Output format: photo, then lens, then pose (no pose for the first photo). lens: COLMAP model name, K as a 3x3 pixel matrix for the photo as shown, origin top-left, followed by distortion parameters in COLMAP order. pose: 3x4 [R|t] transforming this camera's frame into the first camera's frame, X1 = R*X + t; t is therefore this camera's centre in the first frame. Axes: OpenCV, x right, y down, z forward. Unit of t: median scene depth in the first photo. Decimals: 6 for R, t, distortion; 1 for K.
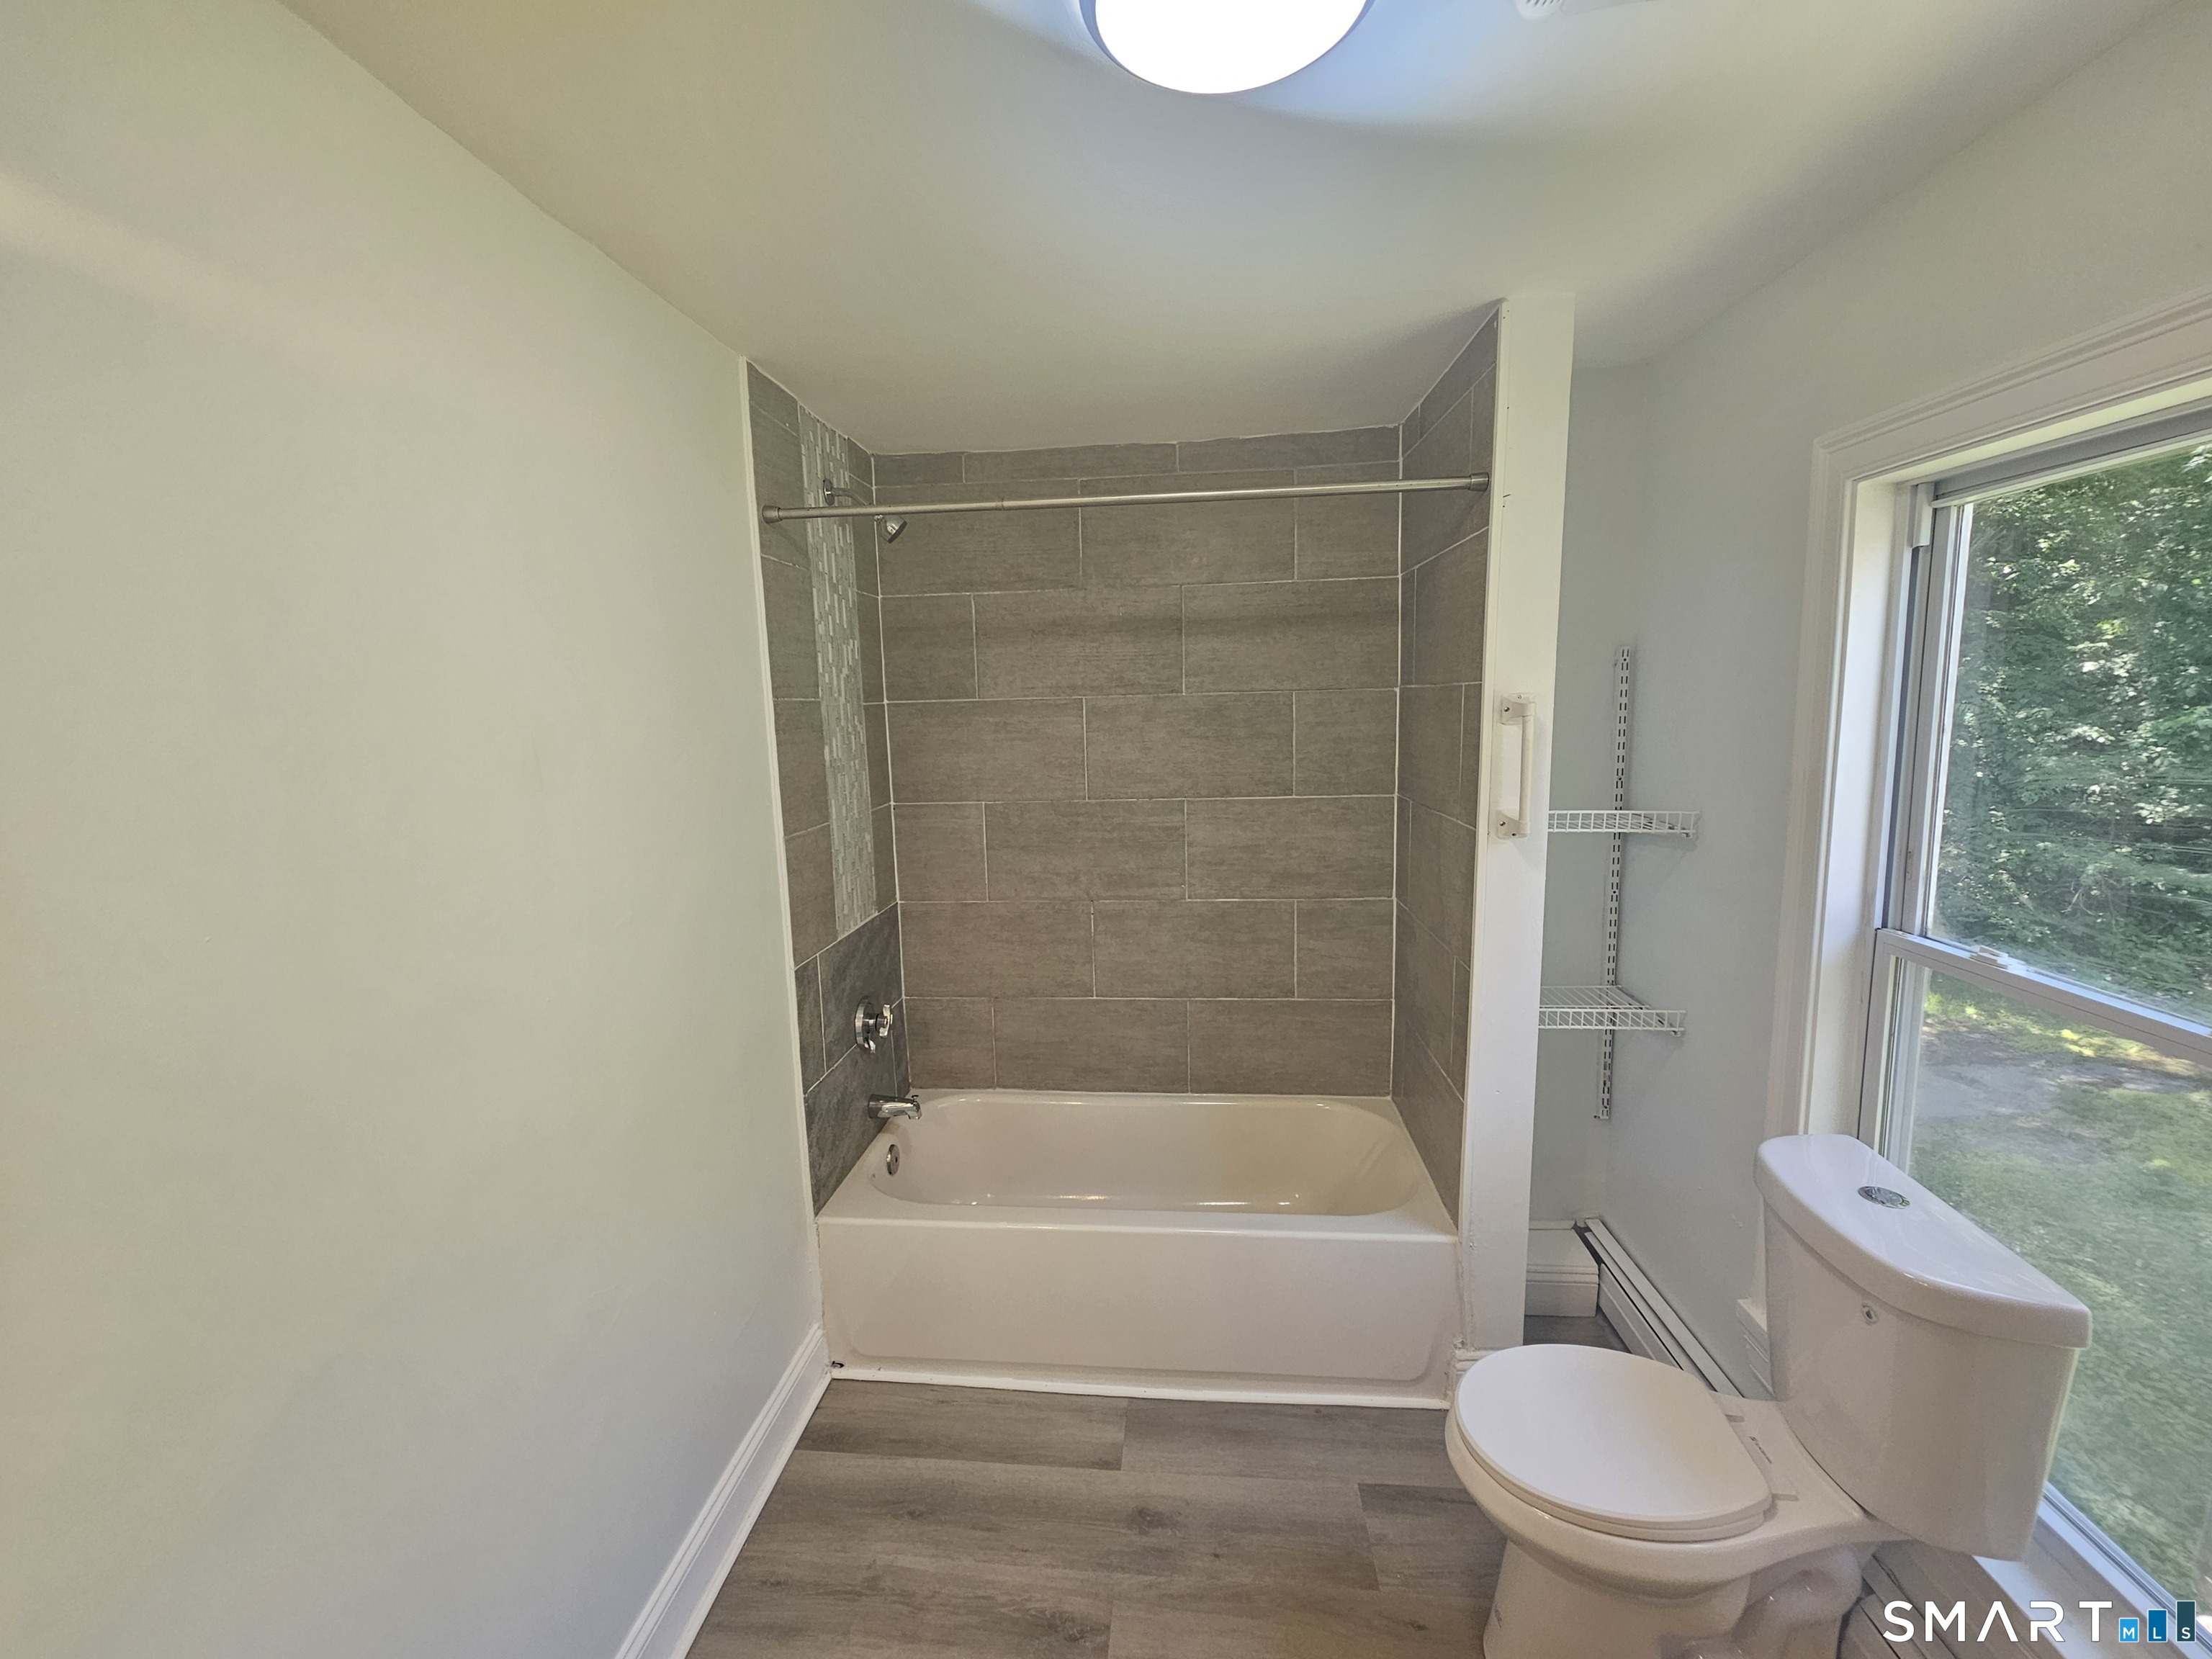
lens RADIAL K [[901.1, 0, 1095.1], [0, 901.1, 831.2], [0, 0, 1]] dist [-0.001183, 0.000343]
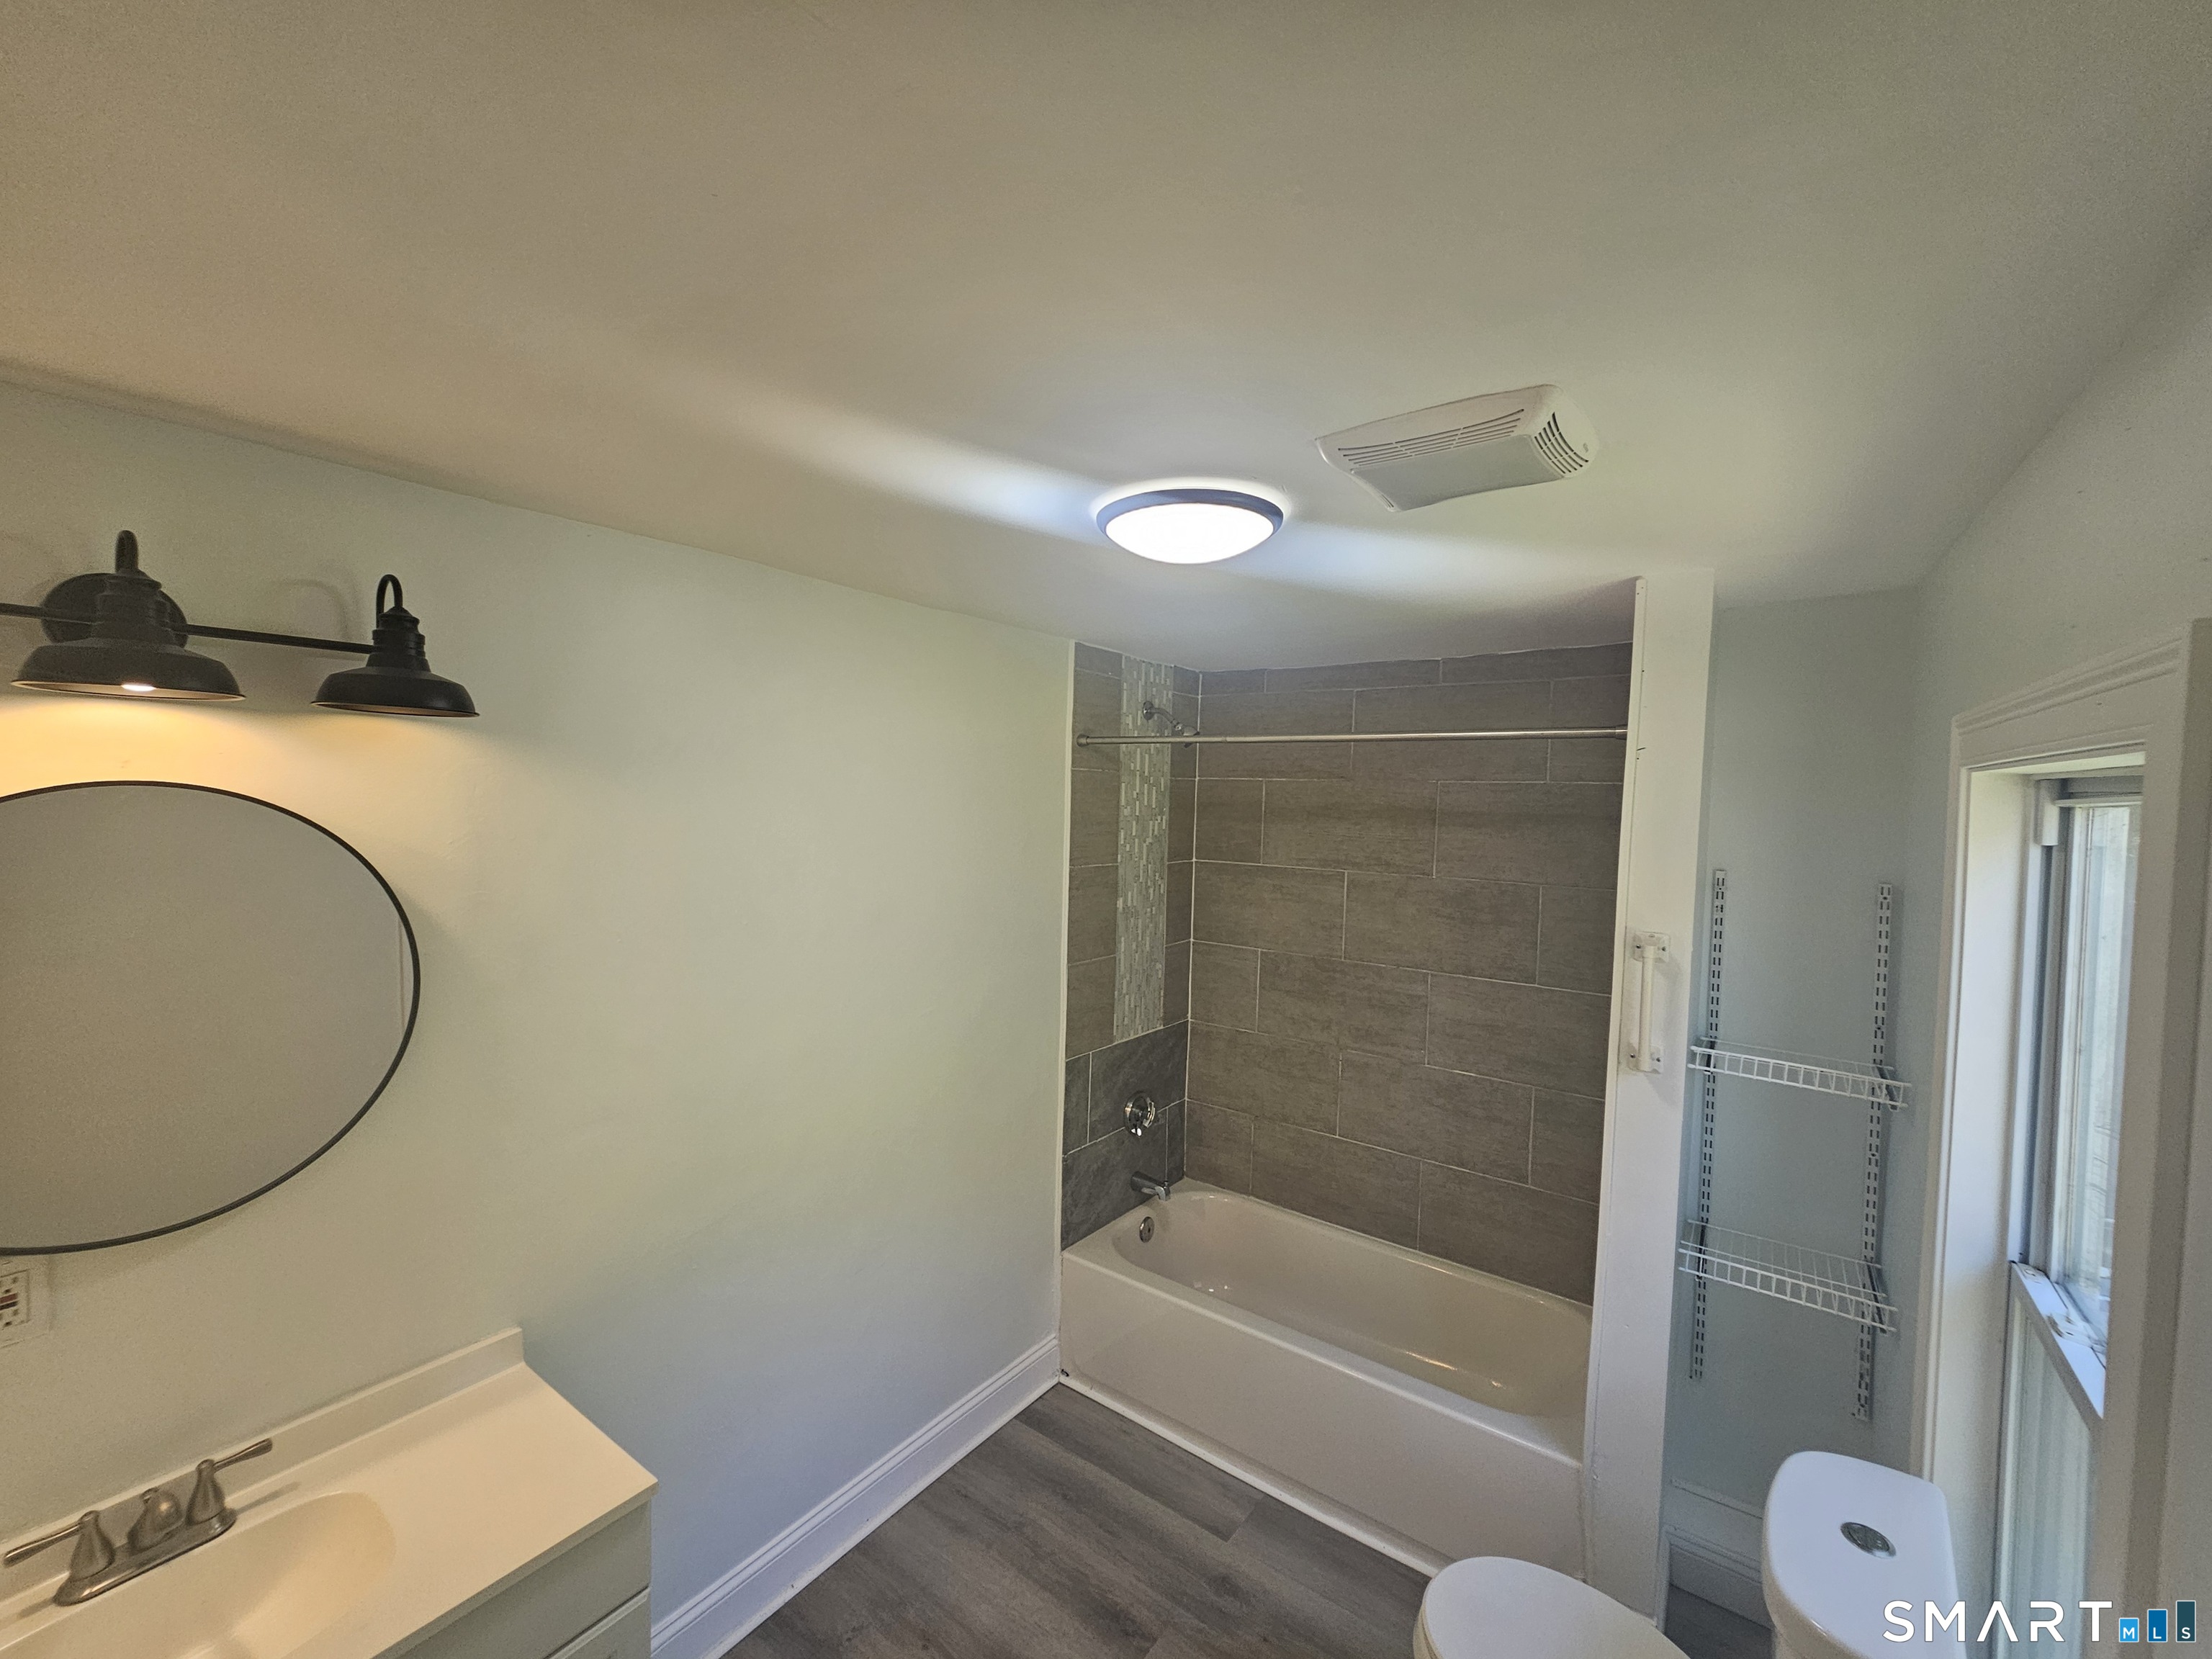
lens RADIAL K [[901.1, 0, 1124.7], [0, 901.1, 827.3], [0, 0, 1]] dist [-0.001183, 0.000343]
pose [[0.863366, 0.068987, -0.499839, 0.366649], [-0.120065, 0.990244, -0.070713, -0.102103], [0.490085, 0.121065, 0.863227, -0.169716]]
